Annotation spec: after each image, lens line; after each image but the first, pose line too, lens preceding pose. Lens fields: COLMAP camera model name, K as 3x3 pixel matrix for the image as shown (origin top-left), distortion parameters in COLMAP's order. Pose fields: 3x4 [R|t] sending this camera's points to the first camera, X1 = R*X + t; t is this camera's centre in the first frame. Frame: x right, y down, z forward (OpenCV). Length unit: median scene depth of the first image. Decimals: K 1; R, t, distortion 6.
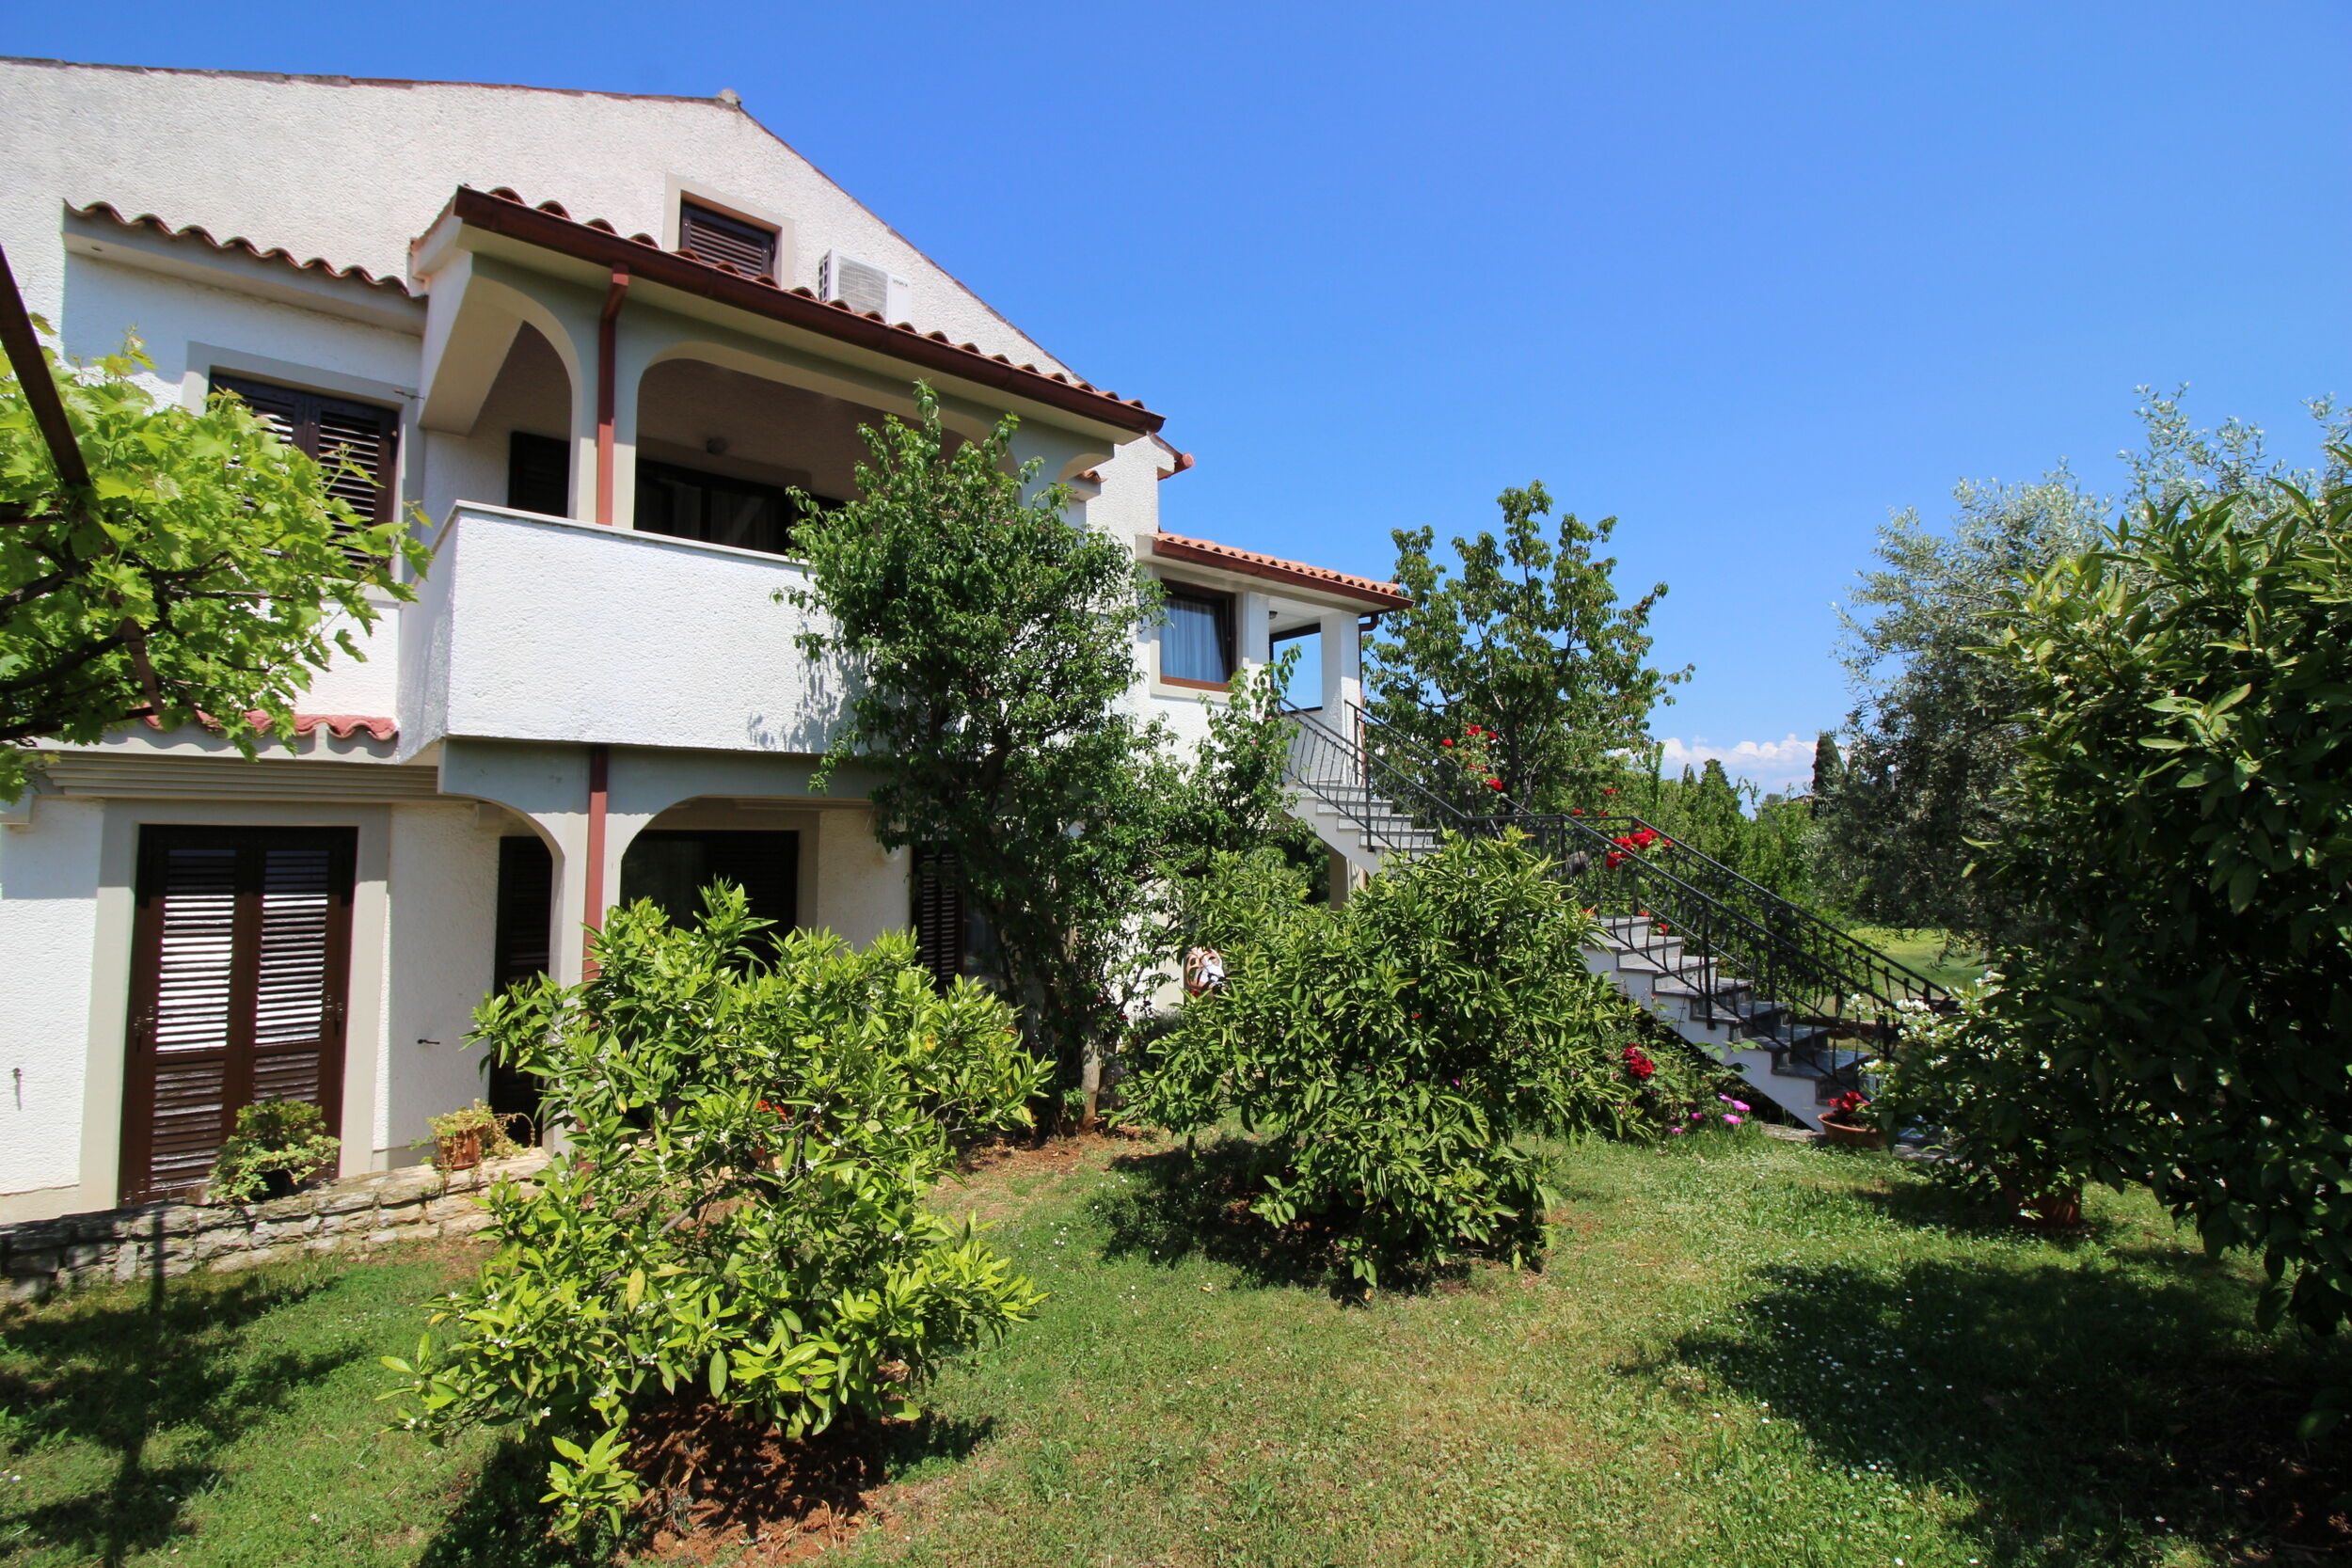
lens RADIAL K [[1079.0, 0, 1176.0], [0, 1079.0, 784.0], [0, 0, 1]] dist [-0.000637, -0.000041]
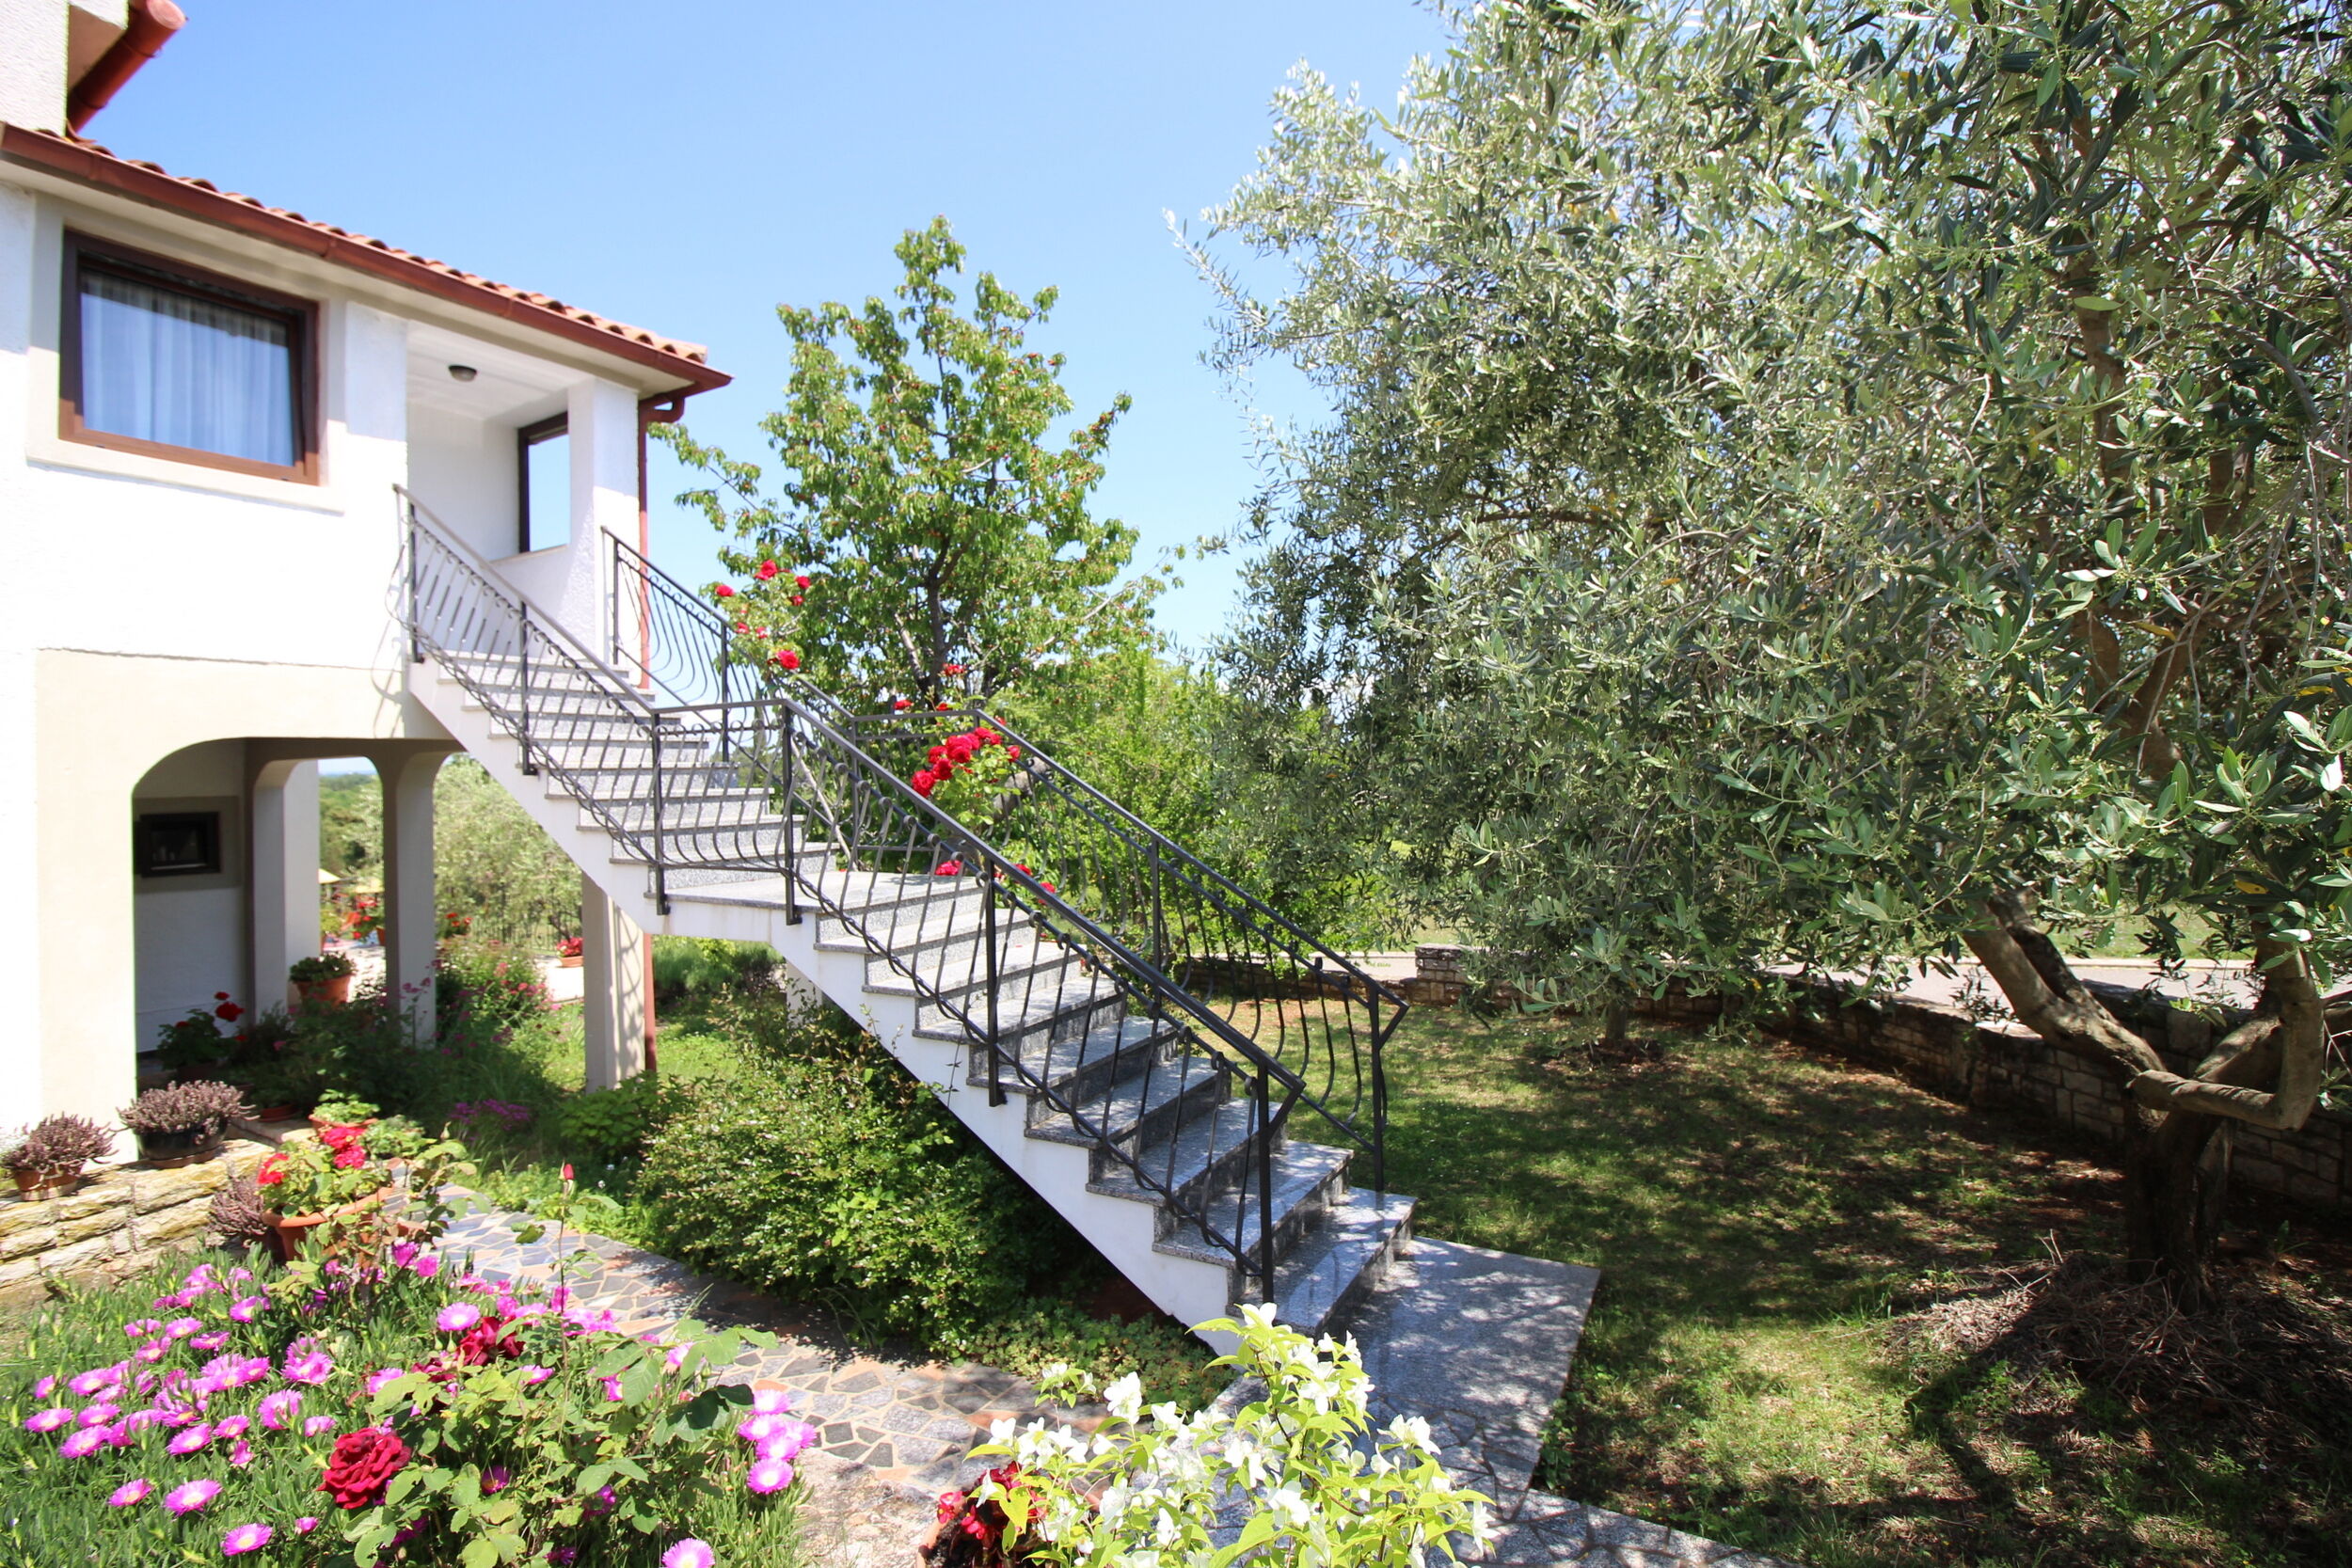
lens RADIAL K [[1111.4, 0, 1176.0], [0, 1111.4, 784.0], [0, 0, 1]] dist [0.024676, 0.000202]
pose [[0.944098, -0.022656, 0.328884, 0.266723], [0.001400, 0.997902, 0.064725, 0.026842], [-0.329661, -0.060647, 0.942150, 0.315973]]
